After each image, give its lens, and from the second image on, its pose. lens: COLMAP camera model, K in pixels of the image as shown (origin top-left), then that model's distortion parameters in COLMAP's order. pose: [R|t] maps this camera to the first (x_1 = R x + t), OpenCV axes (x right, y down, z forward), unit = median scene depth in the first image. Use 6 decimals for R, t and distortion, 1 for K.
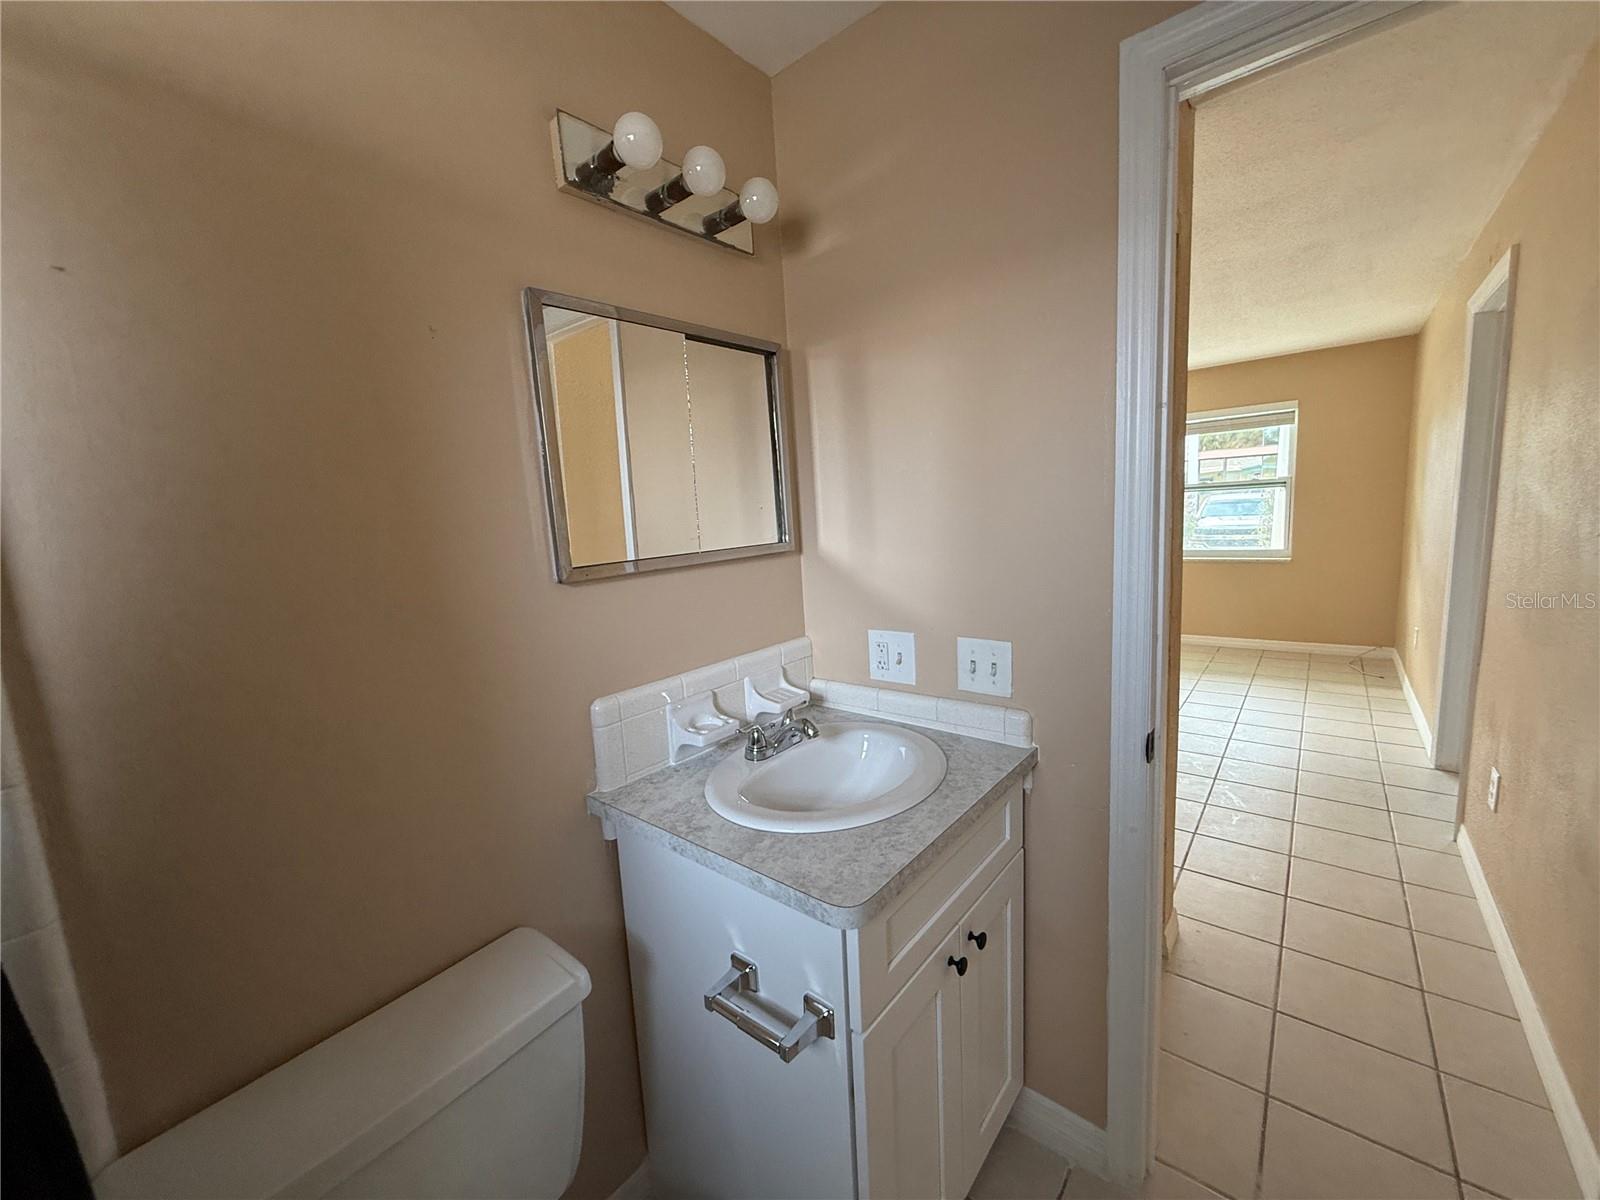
lens RADIAL K [[639.9, 0, 800.0], [0, 639.9, 600.0], [0, 0, 1]] dist [0.024117, 0.000091]
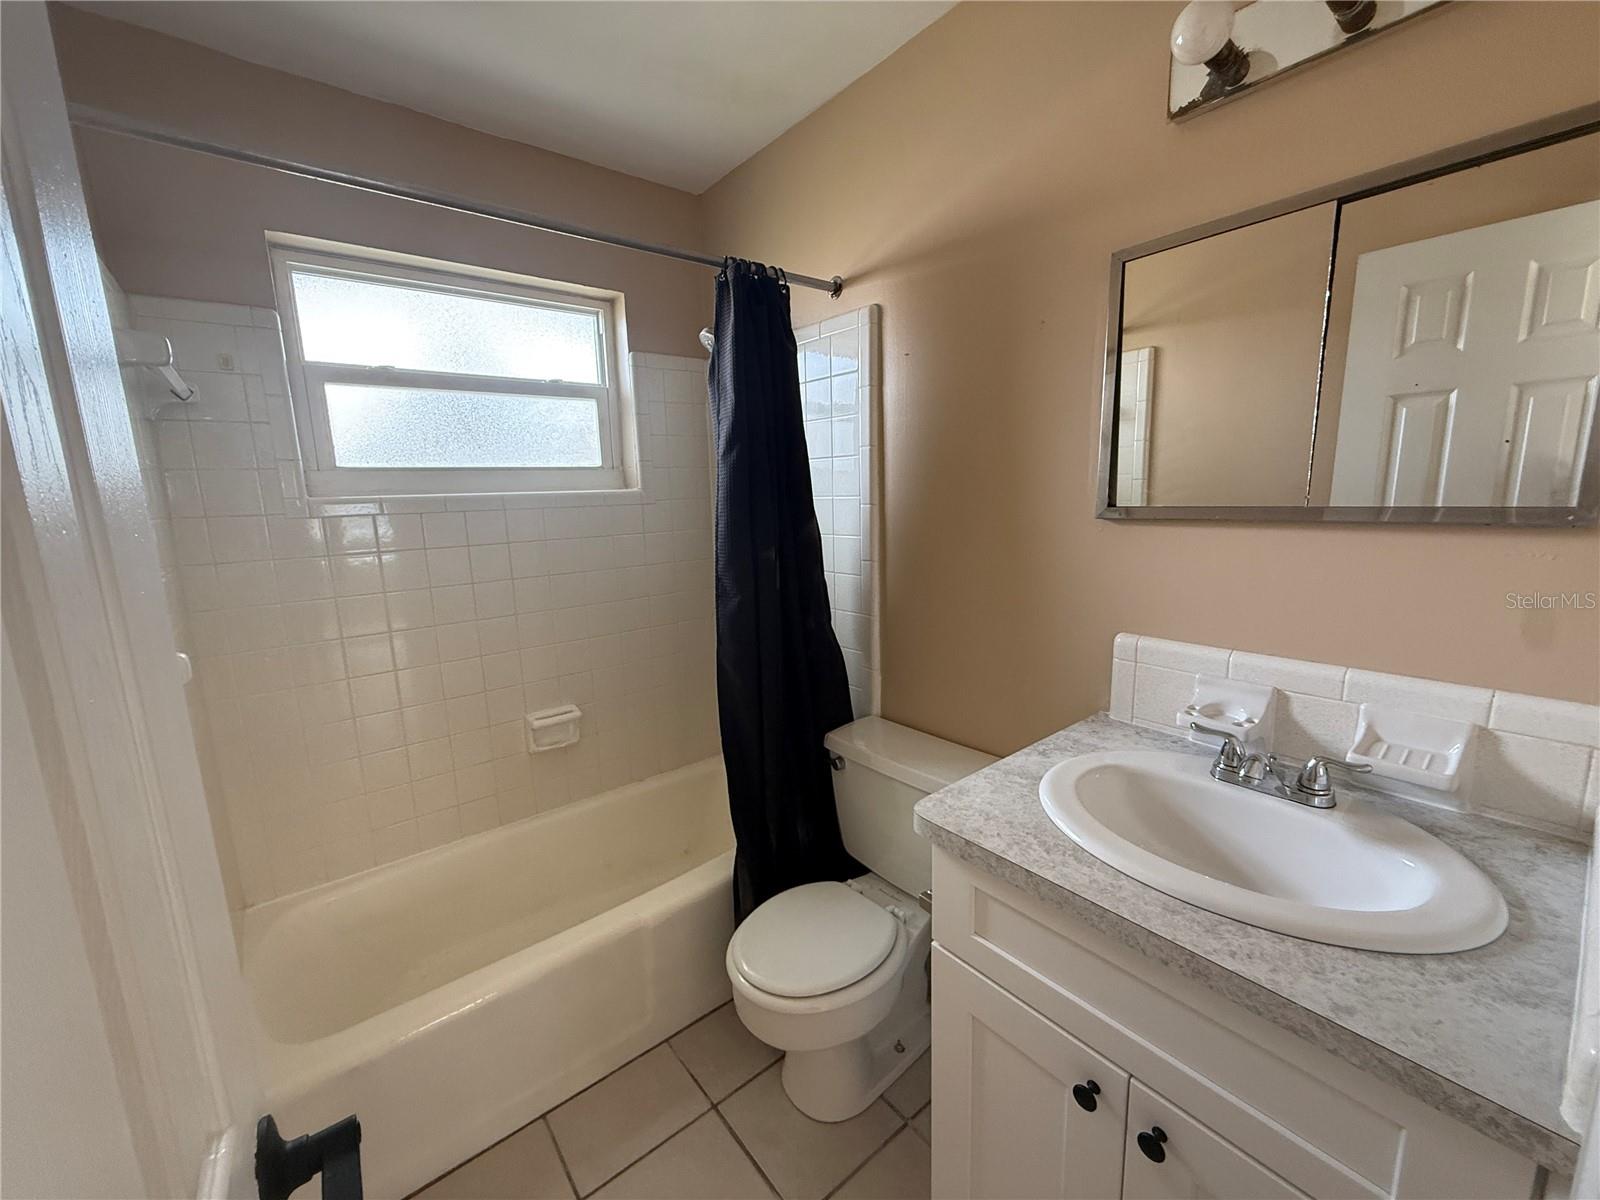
lens RADIAL K [[639.4, 0, 800.0], [0, 639.4, 600.0], [0, 0, 1]] dist [-0.000751, 0.000041]
pose [[-0.211365, 0.224819, -0.951200, 0.792446], [-0.101991, 0.962801, 0.250224, -0.108705], [0.972071, 0.149903, -0.180573, 0.661973]]
